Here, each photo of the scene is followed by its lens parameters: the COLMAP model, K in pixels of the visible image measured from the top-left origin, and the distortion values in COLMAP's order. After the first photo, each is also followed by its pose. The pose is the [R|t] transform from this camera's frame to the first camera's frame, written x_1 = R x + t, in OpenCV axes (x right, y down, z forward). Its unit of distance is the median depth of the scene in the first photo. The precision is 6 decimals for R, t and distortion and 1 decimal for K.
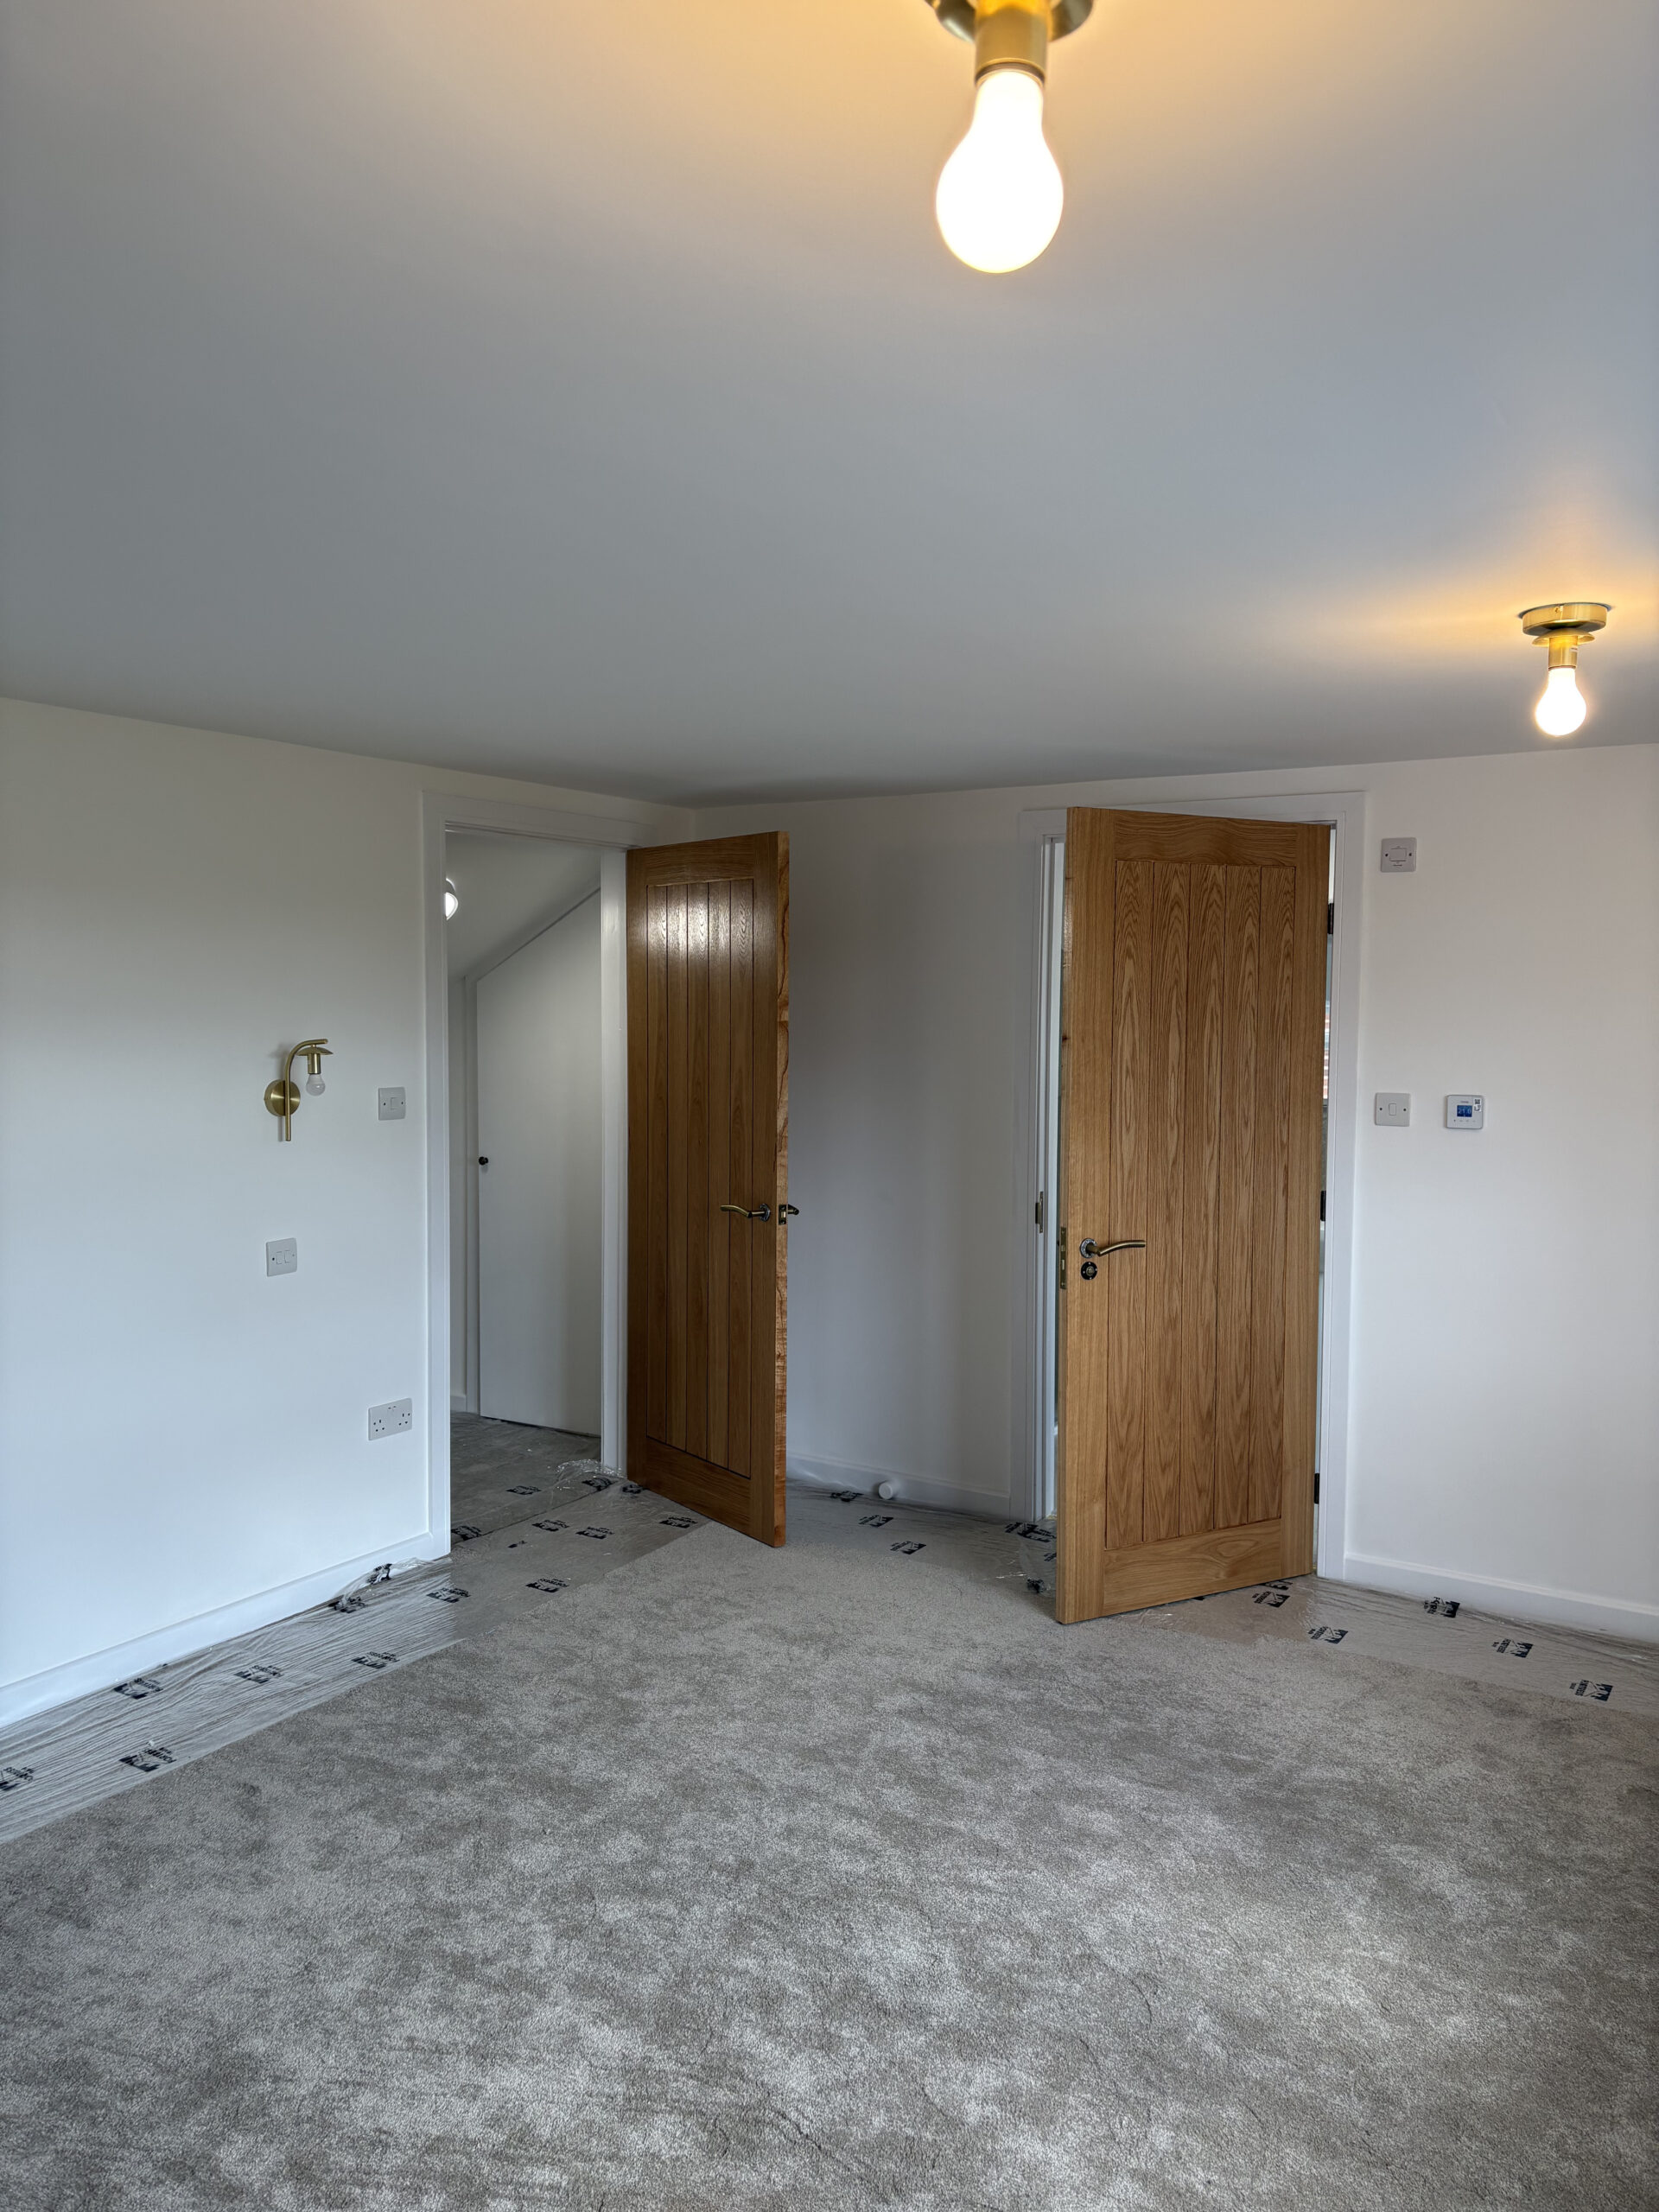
lens RADIAL K [[1693.3, 0, 837.2], [0, 1693.3, 1113.1], [0, 0, 1]] dist [0.073577, -0.080423]
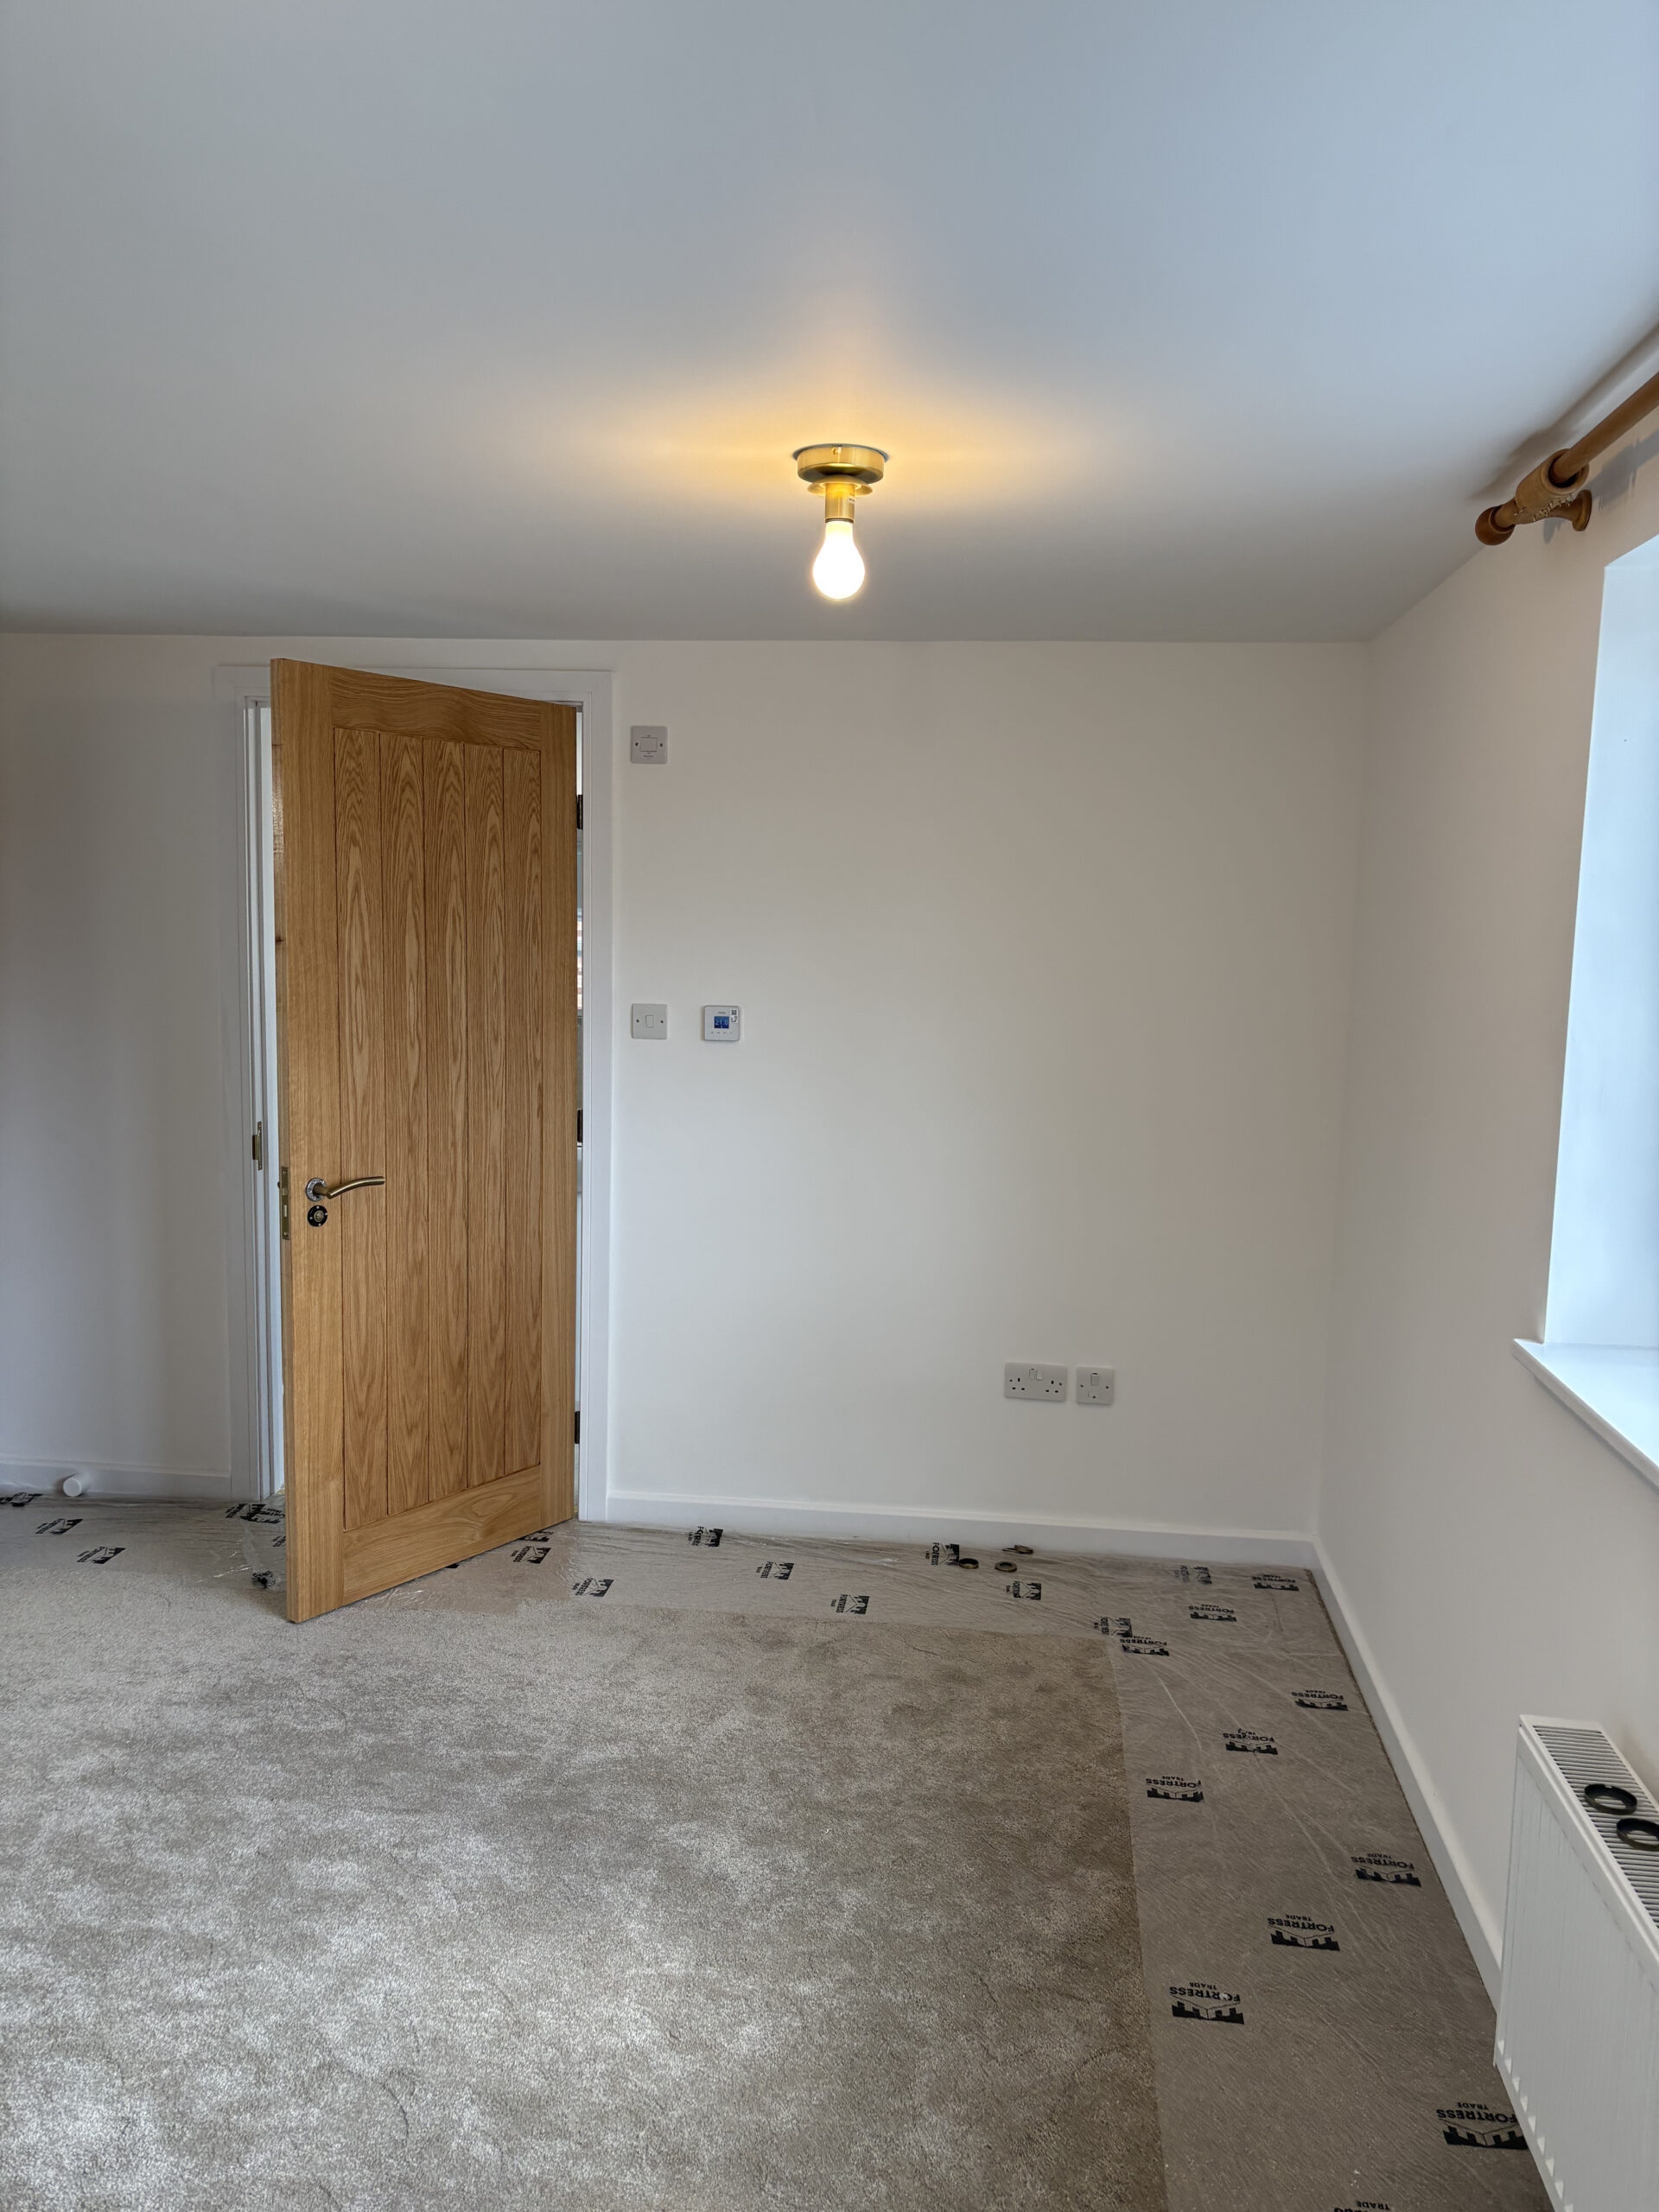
lens RADIAL K [[1693.3, 0, 837.2], [0, 1693.3, 1113.1], [0, 0, 1]] dist [0.073577, -0.080423]
pose [[0.904453, -0.037118, 0.424956, 0.022993], [0.014142, 0.998269, 0.057095, -0.003505], [-0.426339, -0.045631, 0.903412, 0.120041]]
